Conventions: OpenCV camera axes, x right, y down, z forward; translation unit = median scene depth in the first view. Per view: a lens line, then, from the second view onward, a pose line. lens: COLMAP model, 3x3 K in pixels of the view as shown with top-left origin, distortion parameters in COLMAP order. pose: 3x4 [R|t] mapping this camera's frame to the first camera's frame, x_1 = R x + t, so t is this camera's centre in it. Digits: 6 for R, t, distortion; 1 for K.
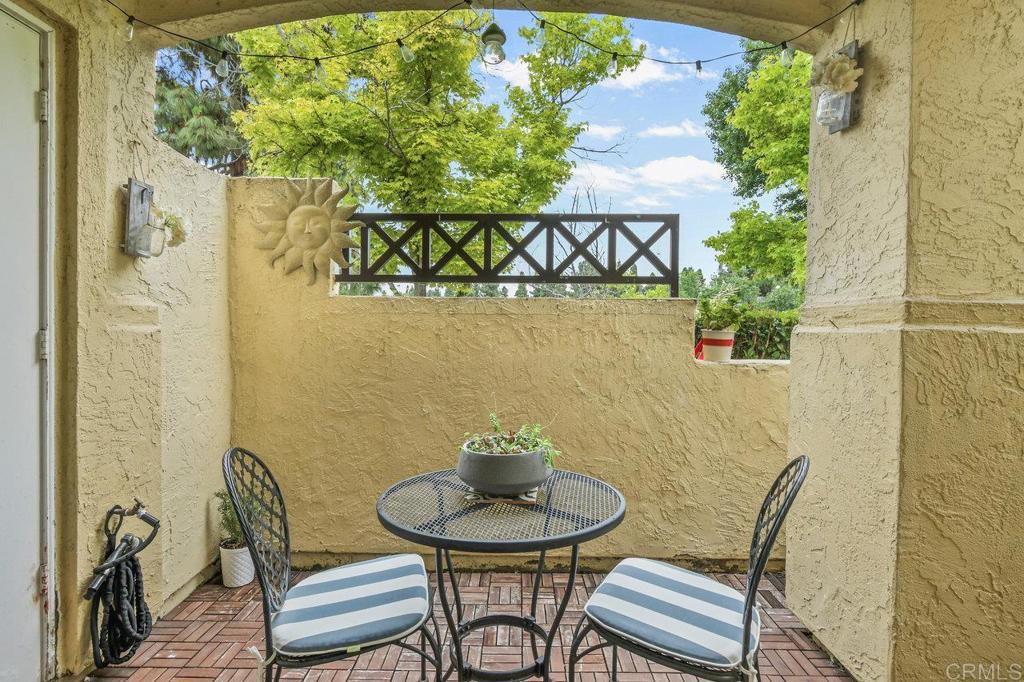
lens RADIAL K [[506.1, 0, 507.3], [0, 506.1, 336.2], [0, 0, 1]] dist [-0.003904, -0.001449]
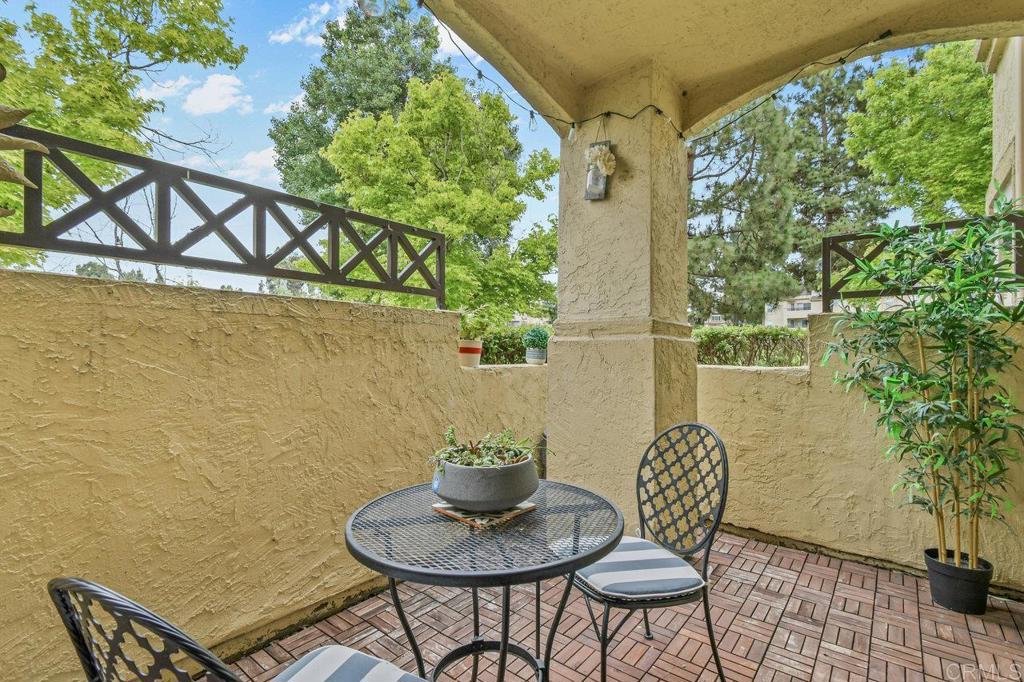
lens RADIAL K [[463.7, 0, 509.9], [0, 463.7, 349.2], [0, 0, 1]] dist [0.001142, -0.000370]
pose [[0.632082, -0.000137, 0.774902, -0.361618], [0.008279, 0.999944, -0.006576, 0.017067], [-0.774857, 0.010572, 0.632048, 0.254845]]
